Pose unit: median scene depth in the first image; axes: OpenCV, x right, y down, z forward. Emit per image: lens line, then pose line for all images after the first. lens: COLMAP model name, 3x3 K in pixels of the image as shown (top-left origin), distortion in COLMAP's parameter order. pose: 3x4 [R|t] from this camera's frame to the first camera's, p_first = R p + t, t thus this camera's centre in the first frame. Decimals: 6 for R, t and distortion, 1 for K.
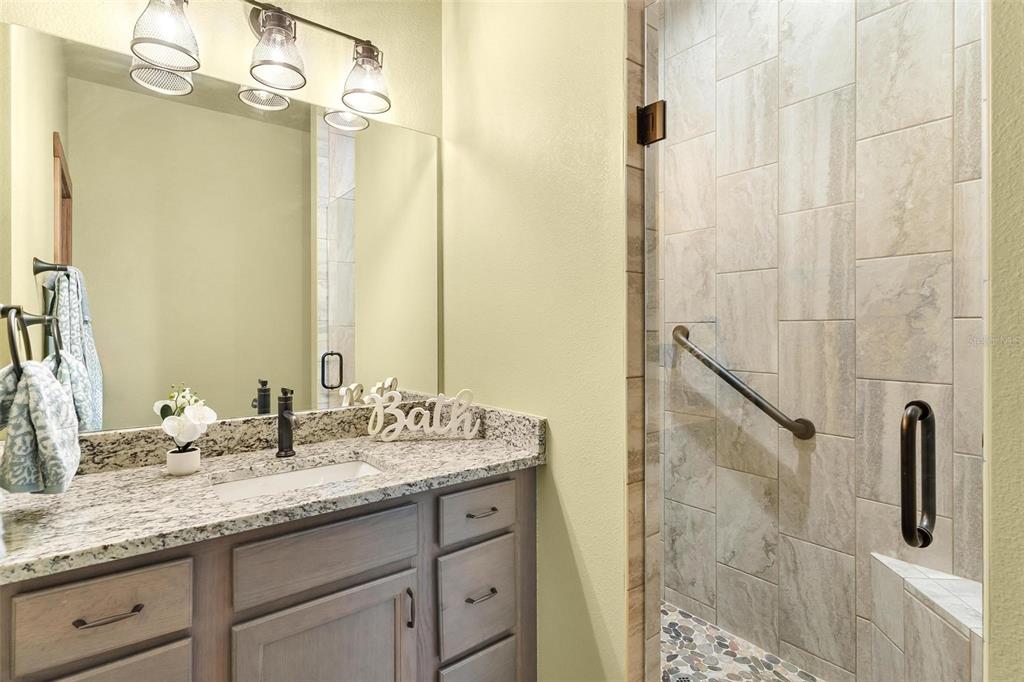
lens RADIAL K [[497.0, 0, 512.8], [0, 497.0, 341.8], [0, 0, 1]] dist [0.005642, 0.001214]
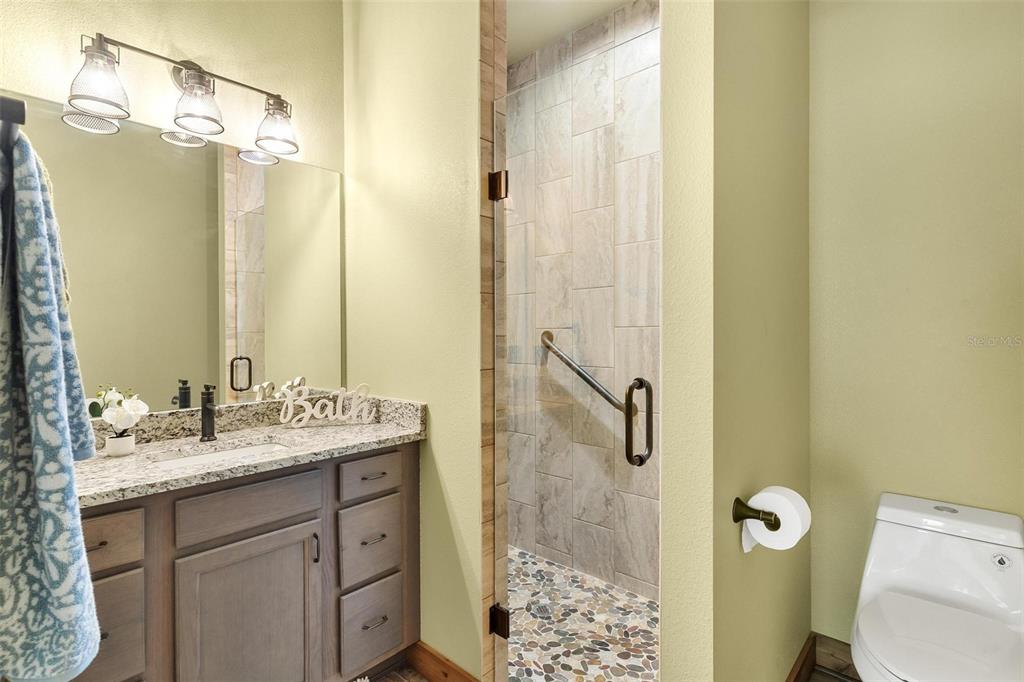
lens RADIAL K [[497.0, 0, 510.6], [0, 497.0, 339.3], [0, 0, 1]] dist [0.005642, 0.001214]
pose [[0.986718, -0.007274, 0.162277, 0.069211], [0.009437, 0.999877, -0.012559, 0.004294], [-0.162165, 0.013924, 0.986665, -0.295314]]
